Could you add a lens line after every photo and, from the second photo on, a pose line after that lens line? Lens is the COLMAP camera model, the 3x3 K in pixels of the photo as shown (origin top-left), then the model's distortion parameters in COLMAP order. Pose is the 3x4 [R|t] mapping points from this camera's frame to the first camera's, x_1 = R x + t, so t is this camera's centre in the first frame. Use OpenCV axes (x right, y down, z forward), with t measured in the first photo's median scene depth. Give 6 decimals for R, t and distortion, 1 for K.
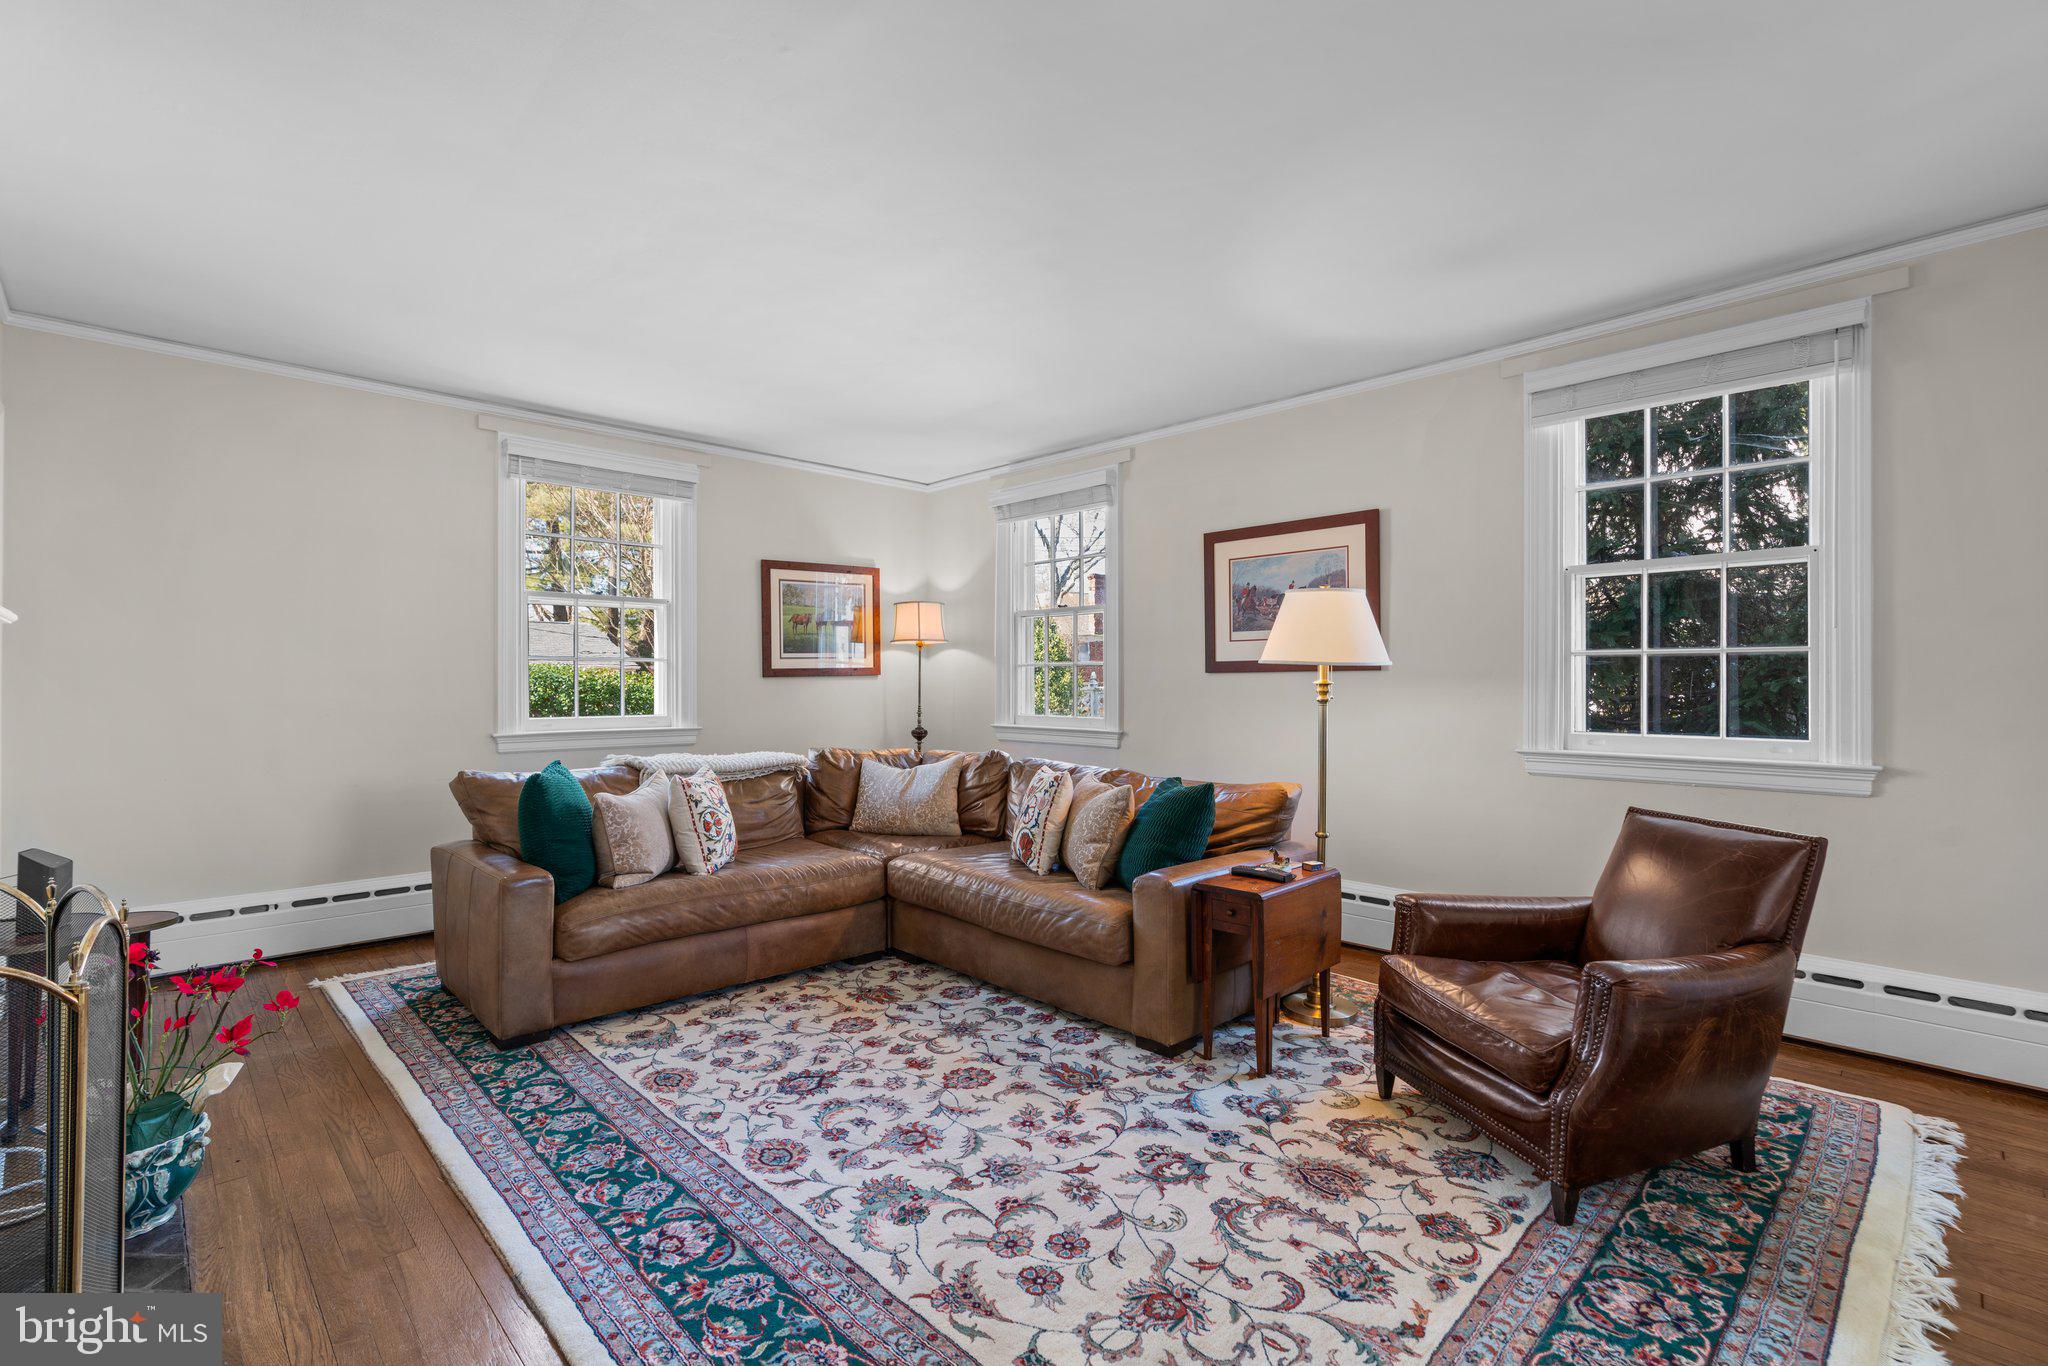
lens RADIAL K [[926.9, 0, 1025.8], [0, 926.9, 687.2], [0, 0, 1]] dist [-0.014830, 0.004720]
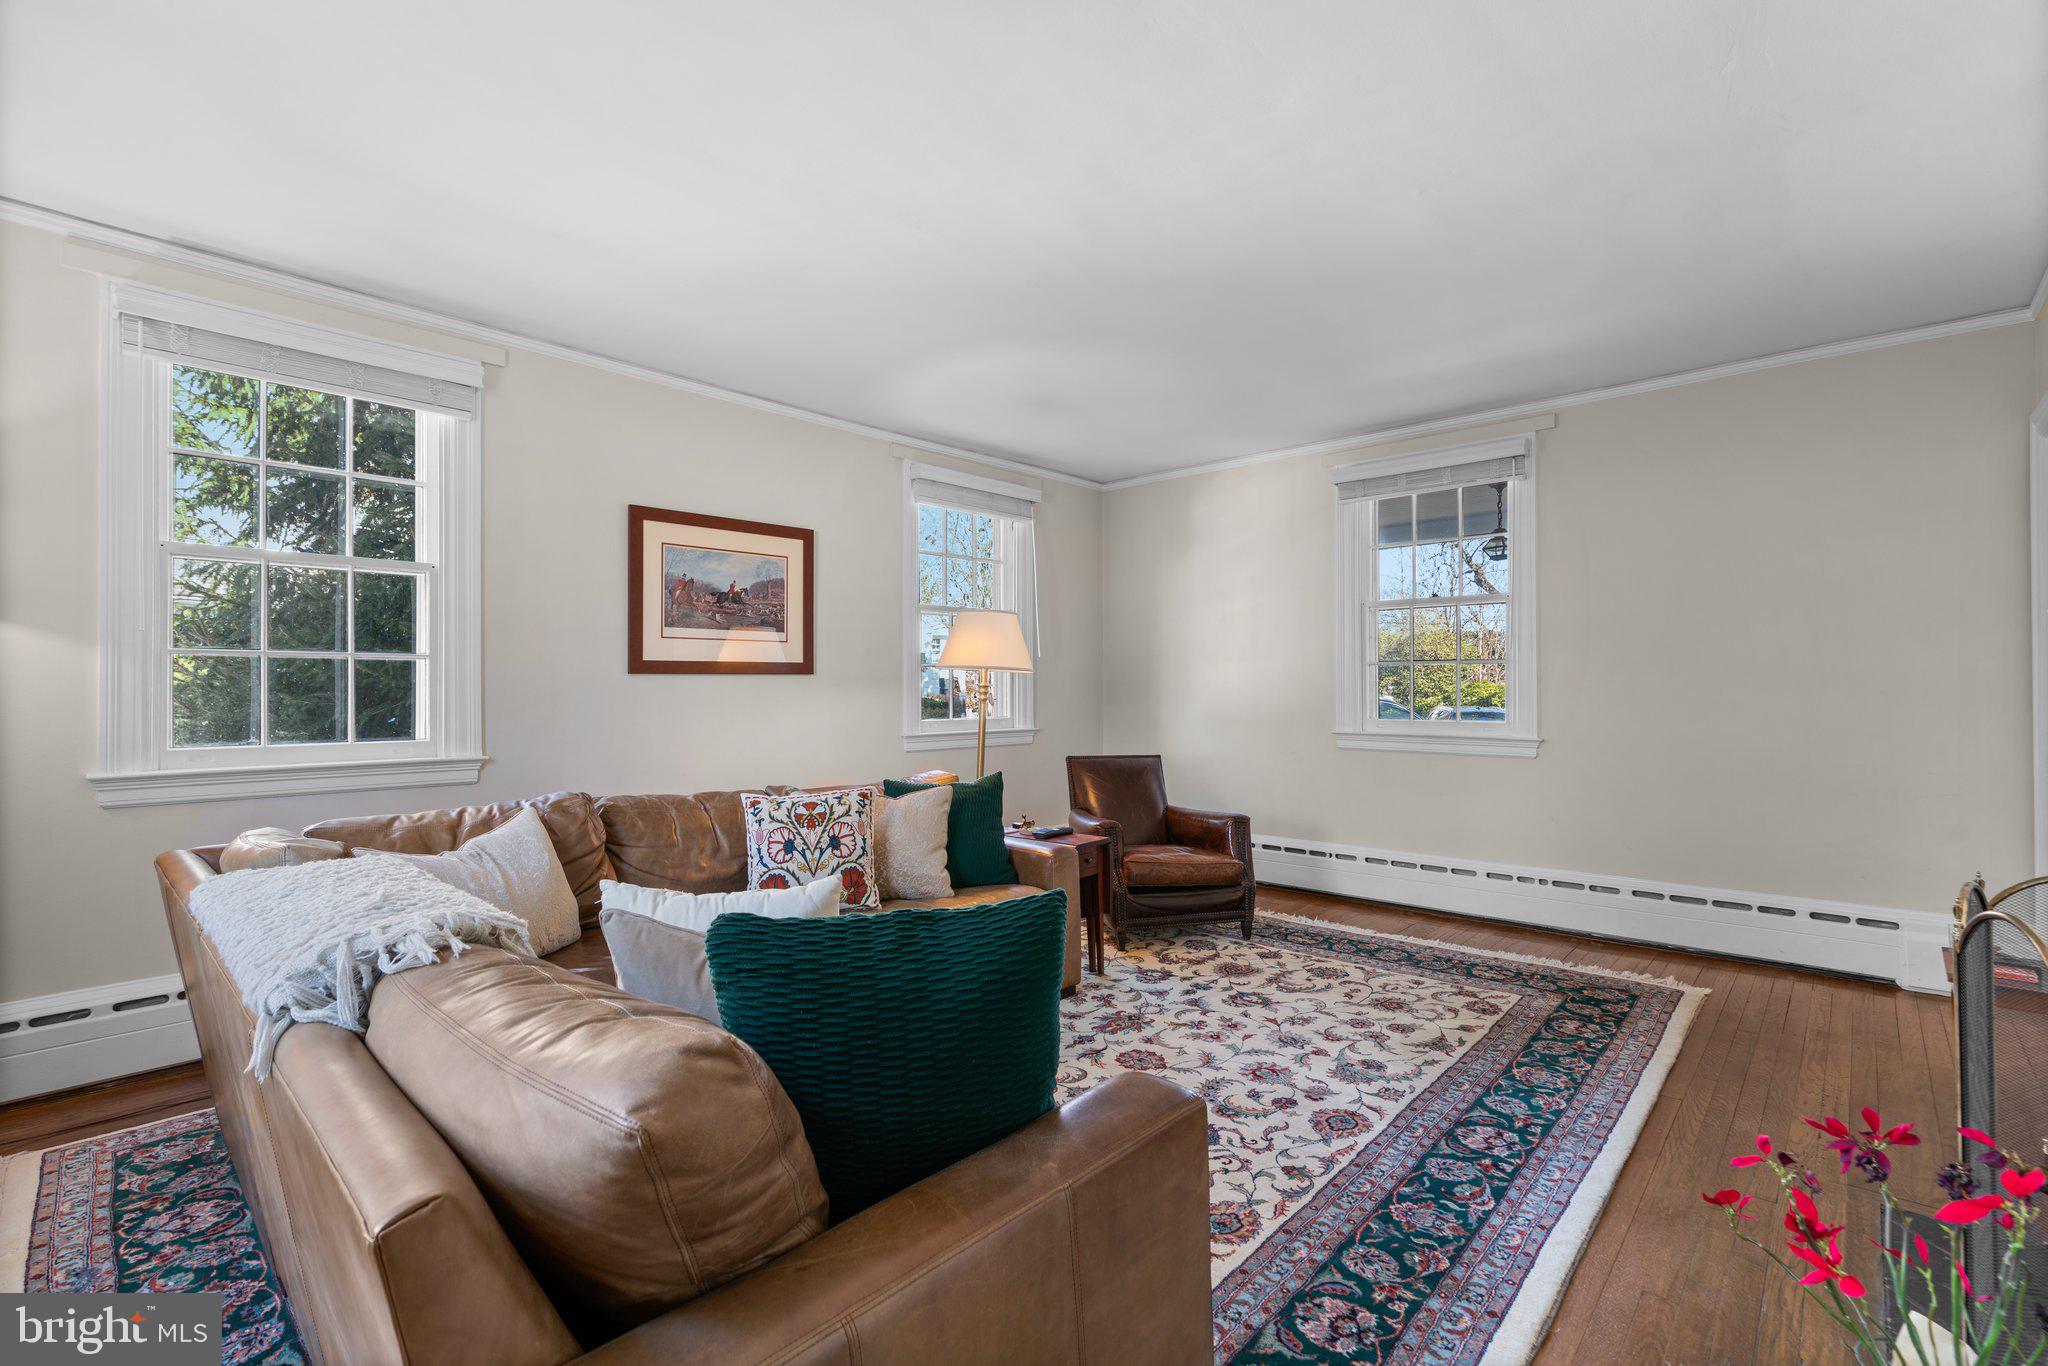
lens RADIAL K [[926.9, 0, 1027.0], [0, 926.9, 687.6], [0, 0, 1]] dist [-0.014830, 0.004720]
pose [[-0.063442, -0.000779, 0.997985, -1.306293], [0.007085, 0.999974, 0.001231, -0.003357], [-0.997960, 0.007149, -0.063435, 1.413167]]
